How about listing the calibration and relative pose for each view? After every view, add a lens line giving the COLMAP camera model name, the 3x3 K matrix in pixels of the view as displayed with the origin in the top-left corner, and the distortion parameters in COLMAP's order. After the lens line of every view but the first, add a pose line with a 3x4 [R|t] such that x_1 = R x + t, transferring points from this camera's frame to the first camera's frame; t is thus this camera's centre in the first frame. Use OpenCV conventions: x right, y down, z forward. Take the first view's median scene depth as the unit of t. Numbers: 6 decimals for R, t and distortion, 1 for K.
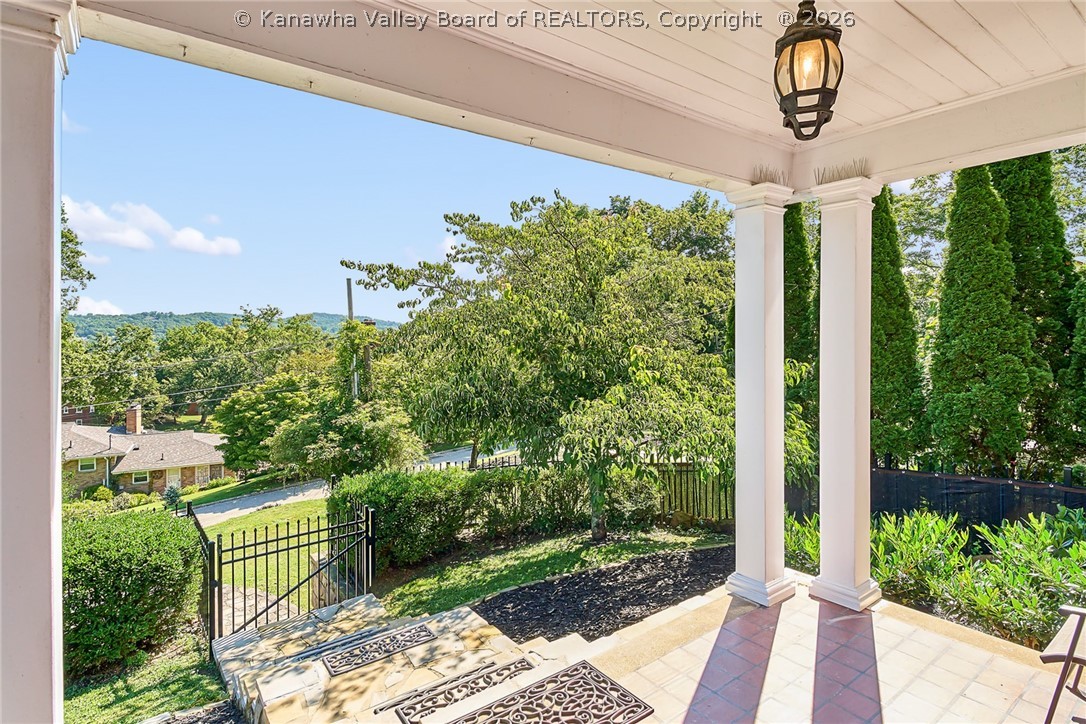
lens RADIAL K [[552.0, 0, 550.5], [0, 552.0, 339.4], [0, 0, 1]] dist [0.012854, -0.011125]
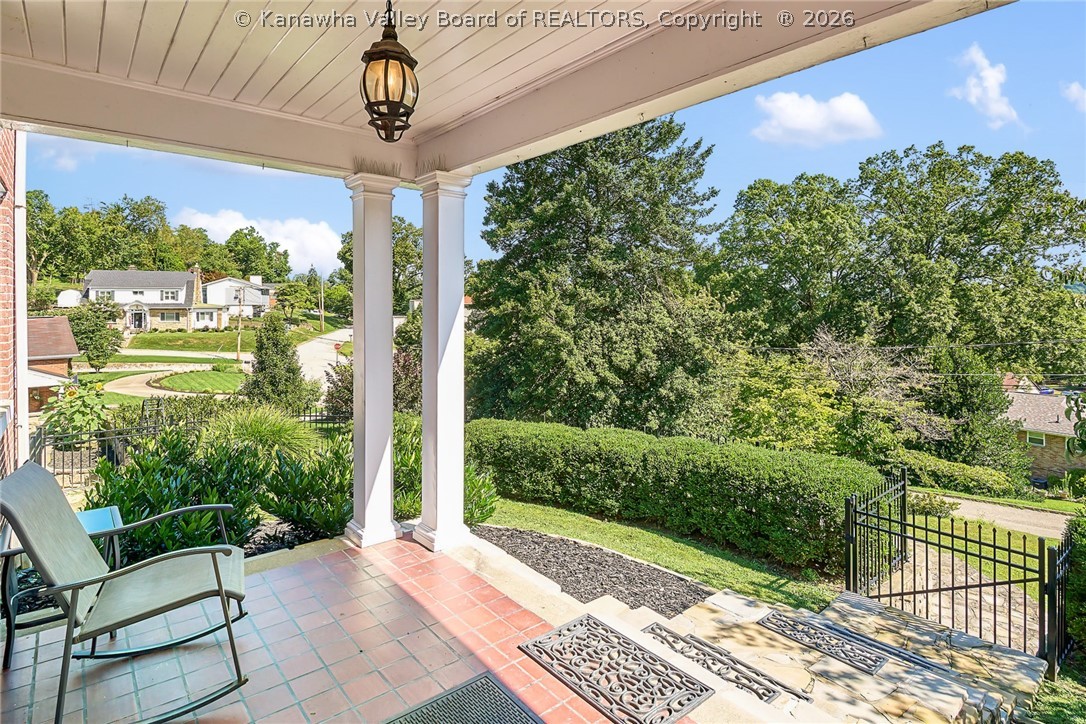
lens RADIAL K [[552.0, 0, 532.7], [0, 552.0, 305.8], [0, 0, 1]] dist [0.012854, -0.011125]
pose [[0.060940, 0.005626, -0.998126, 0.602089], [-0.018567, 0.999817, 0.004502, -0.005160], [0.997969, 0.018258, 0.061033, 0.448702]]
